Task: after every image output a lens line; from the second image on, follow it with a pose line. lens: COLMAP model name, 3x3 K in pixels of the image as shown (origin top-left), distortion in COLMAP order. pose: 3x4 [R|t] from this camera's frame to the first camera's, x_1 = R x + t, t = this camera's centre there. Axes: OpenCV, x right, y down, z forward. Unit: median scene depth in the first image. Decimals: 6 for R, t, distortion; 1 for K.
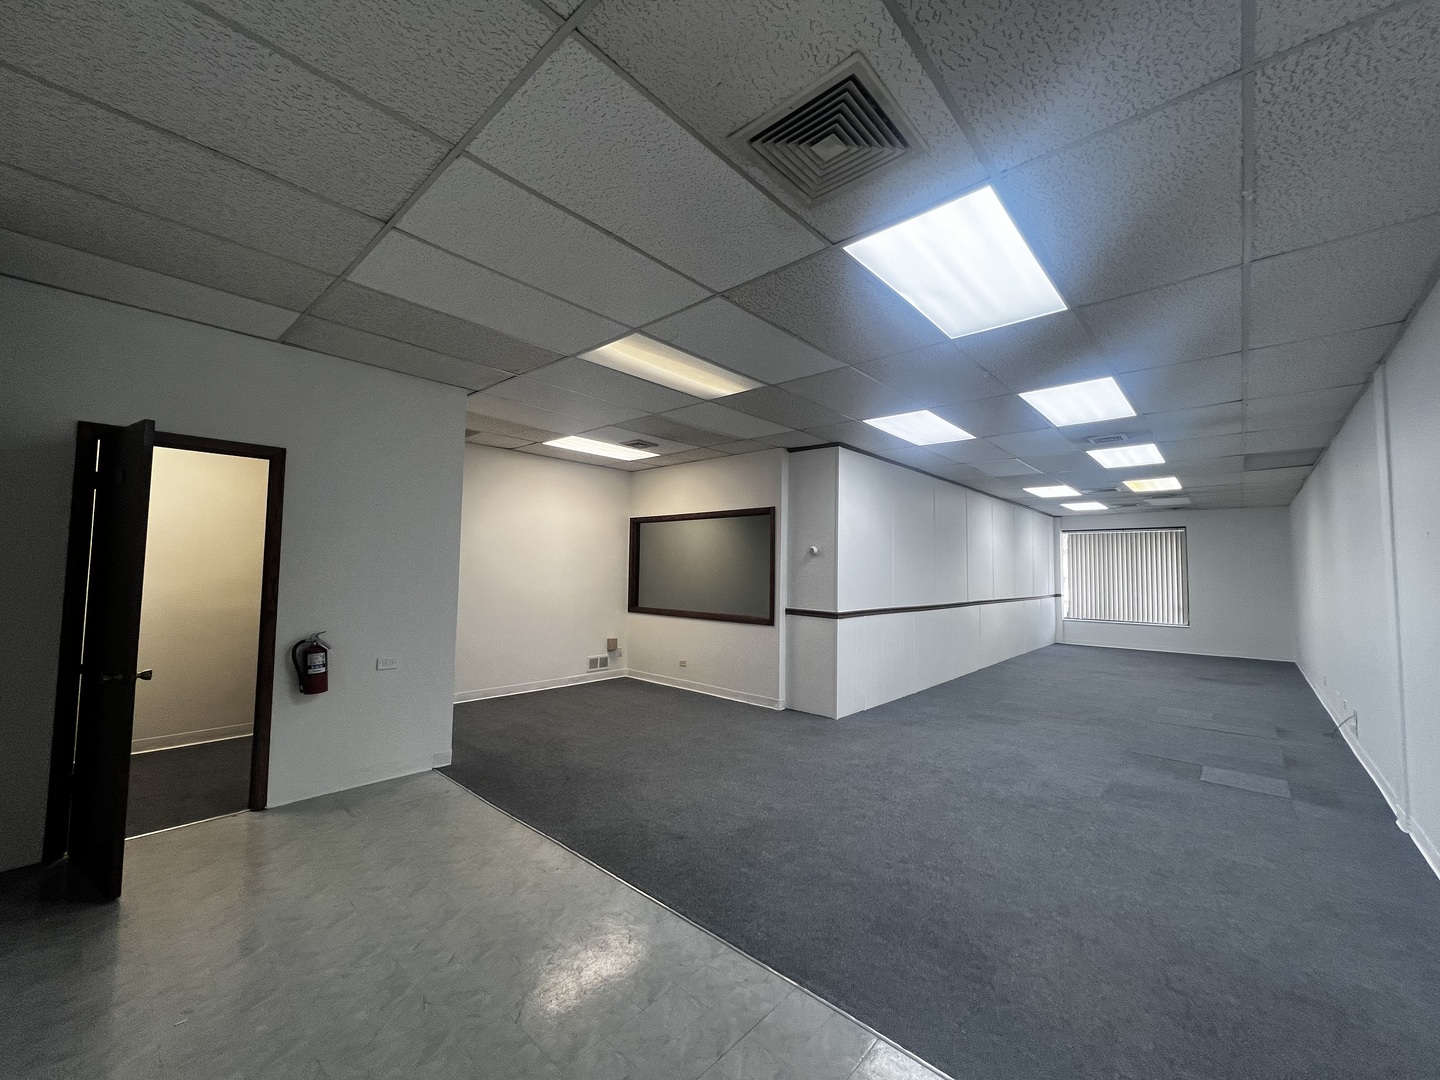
lens RADIAL K [[577.0, 0, 717.2], [0, 577.0, 535.3], [0, 0, 1]] dist [0.000569, -0.000149]
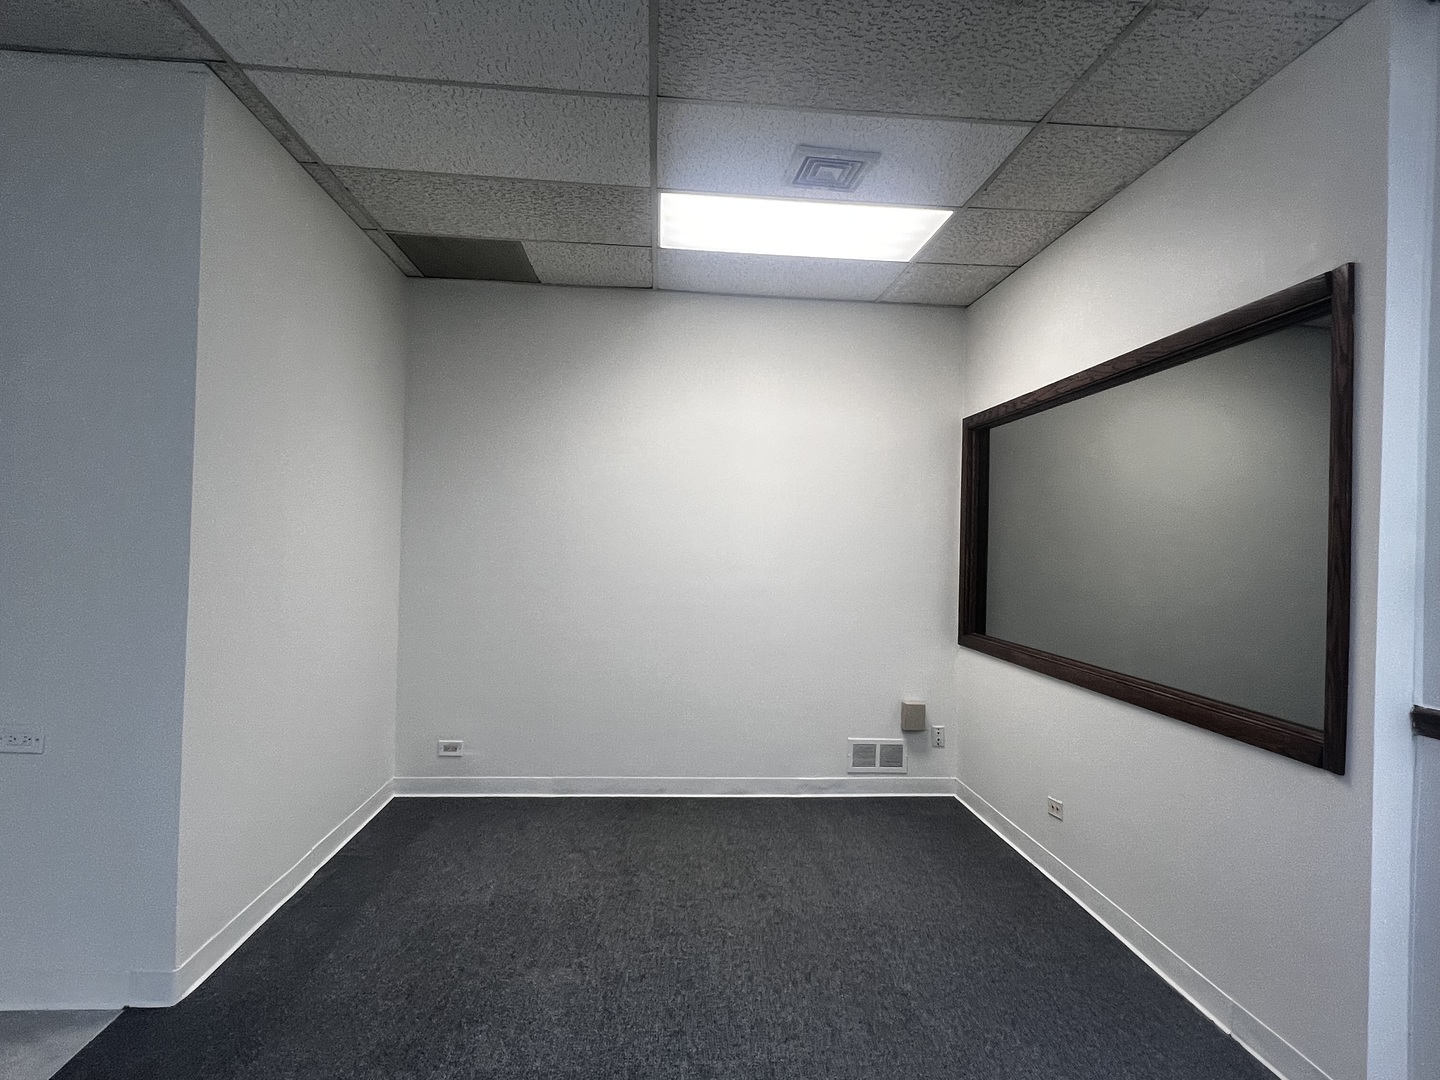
lens RADIAL K [[772.9, 0, 720.0], [0, 772.9, 540.0], [0, 0, 1]] dist [-0.001095, -0.000598]
pose [[0.733055, 0.000676, -0.680169, 0.124418], [0.025739, 0.999256, 0.028733, 0.045689], [0.679682, -0.038570, 0.732492, 0.594194]]
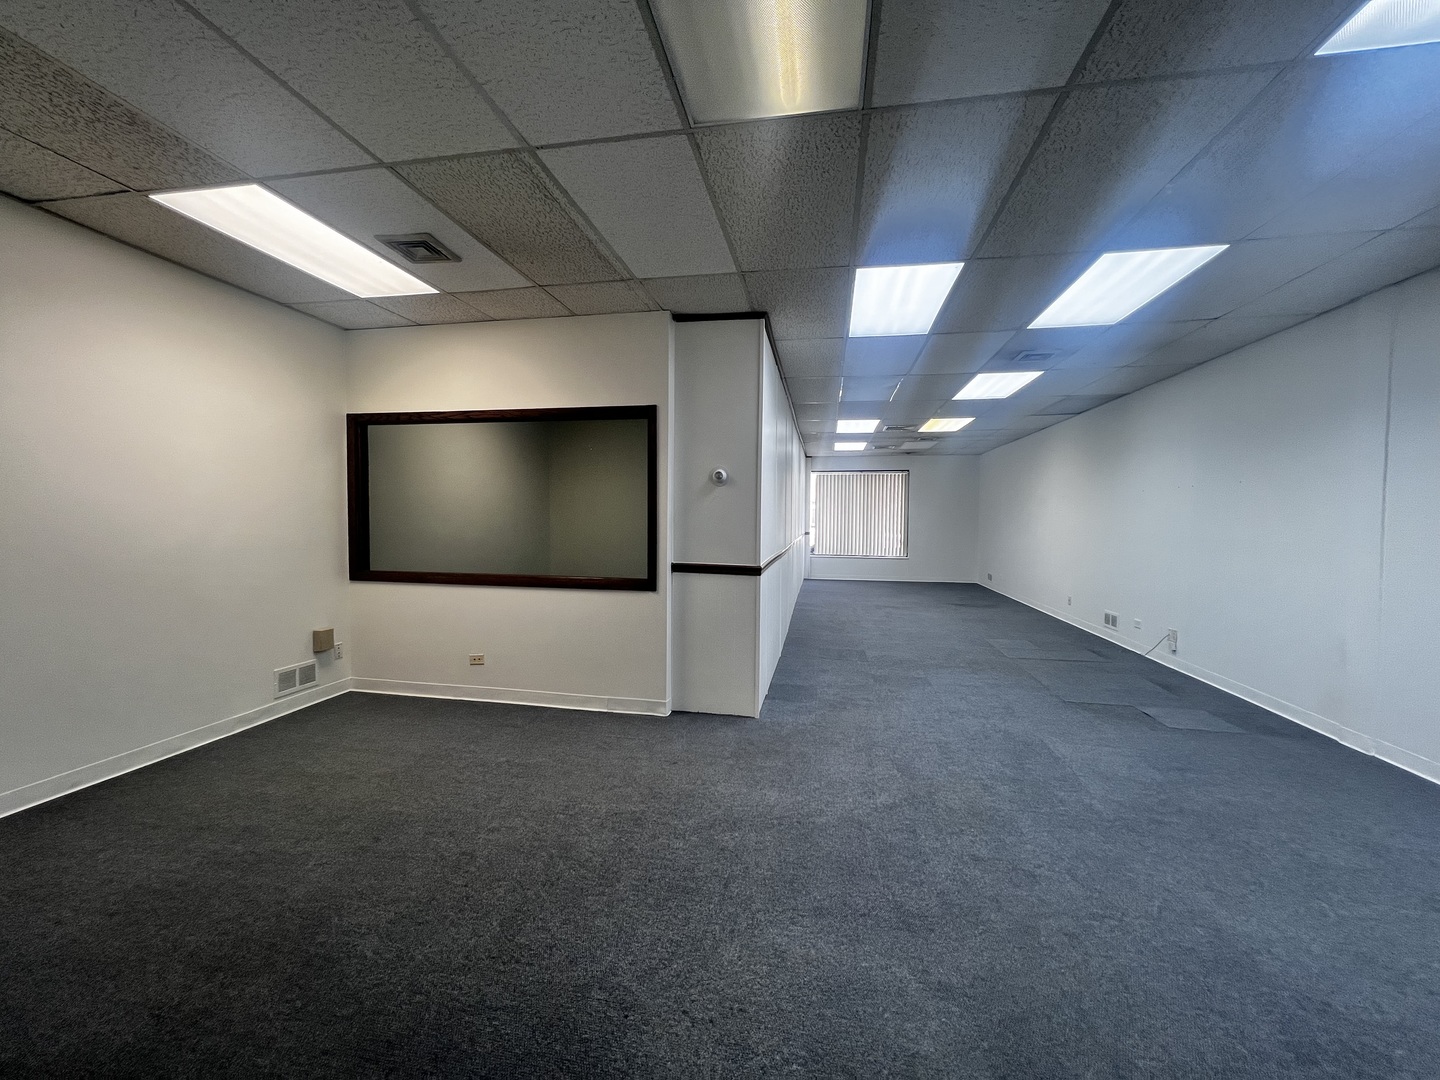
lens RADIAL K [[577.0, 0, 717.2], [0, 577.0, 535.3], [0, 0, 1]] dist [0.000569, -0.000149]
pose [[0.852539, -0.024971, 0.522066, -0.177635], [-0.027346, 0.995359, 0.092266, 0.032498], [-0.521947, -0.092937, 0.847900, 0.413633]]
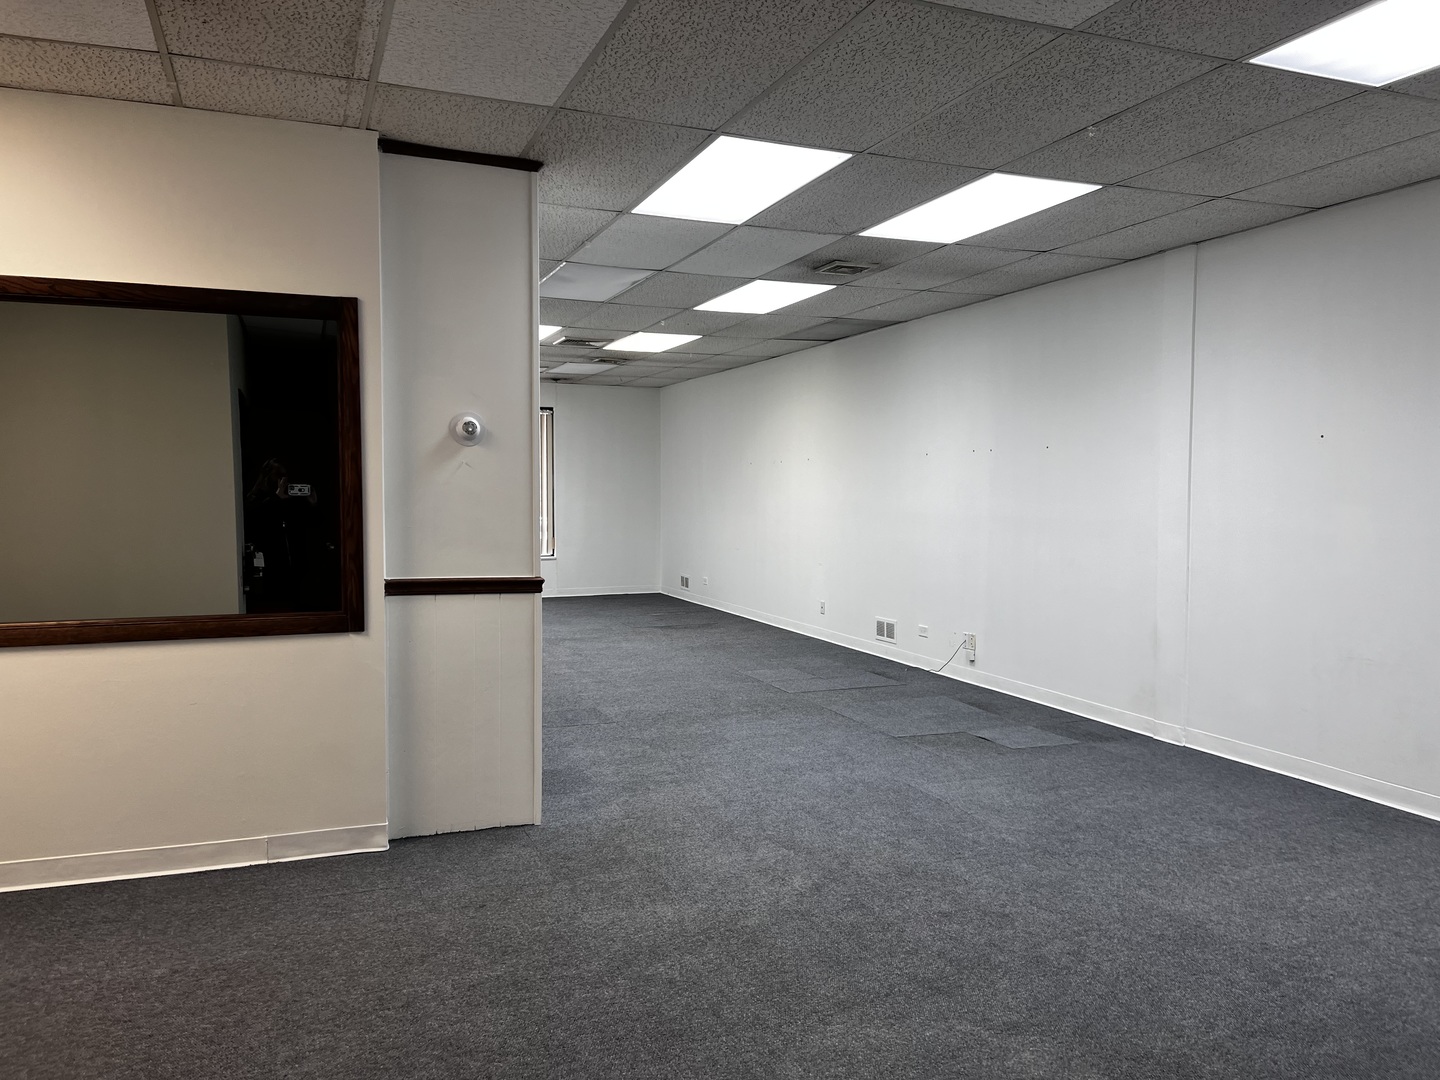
lens RADIAL K [[1087.3, 0, 720.0], [0, 1087.3, 540.0], [0, 0, 1]] dist [0.060045, -0.078407]
pose [[0.440468, -0.058011, 0.895892, -0.412583], [-0.050910, 0.994690, 0.089438, 0.026197], [-0.896324, -0.085005, 0.435176, 0.495140]]
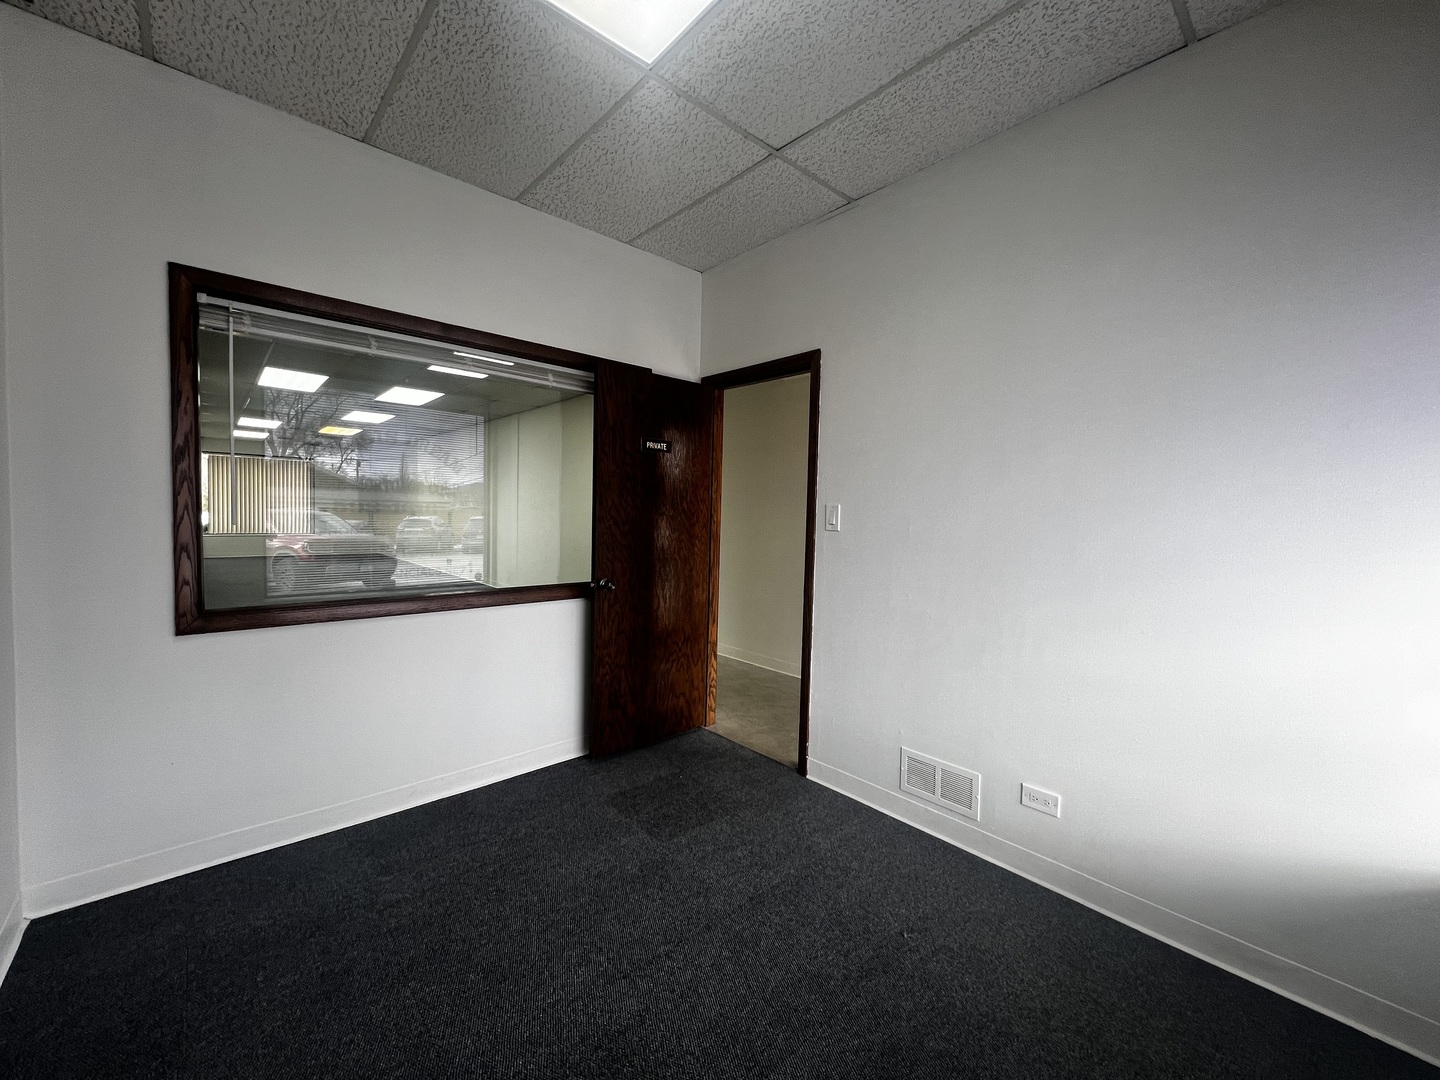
lens RADIAL K [[577.0, 0, 717.2], [0, 577.0, 535.3], [0, 0, 1]] dist [0.000569, -0.000149]
pose [[0.102029, -0.042197, 0.993886, -0.768713], [-0.083123, 0.995244, 0.050787, 0.024672], [-0.991302, -0.087797, 0.098036, -0.130528]]
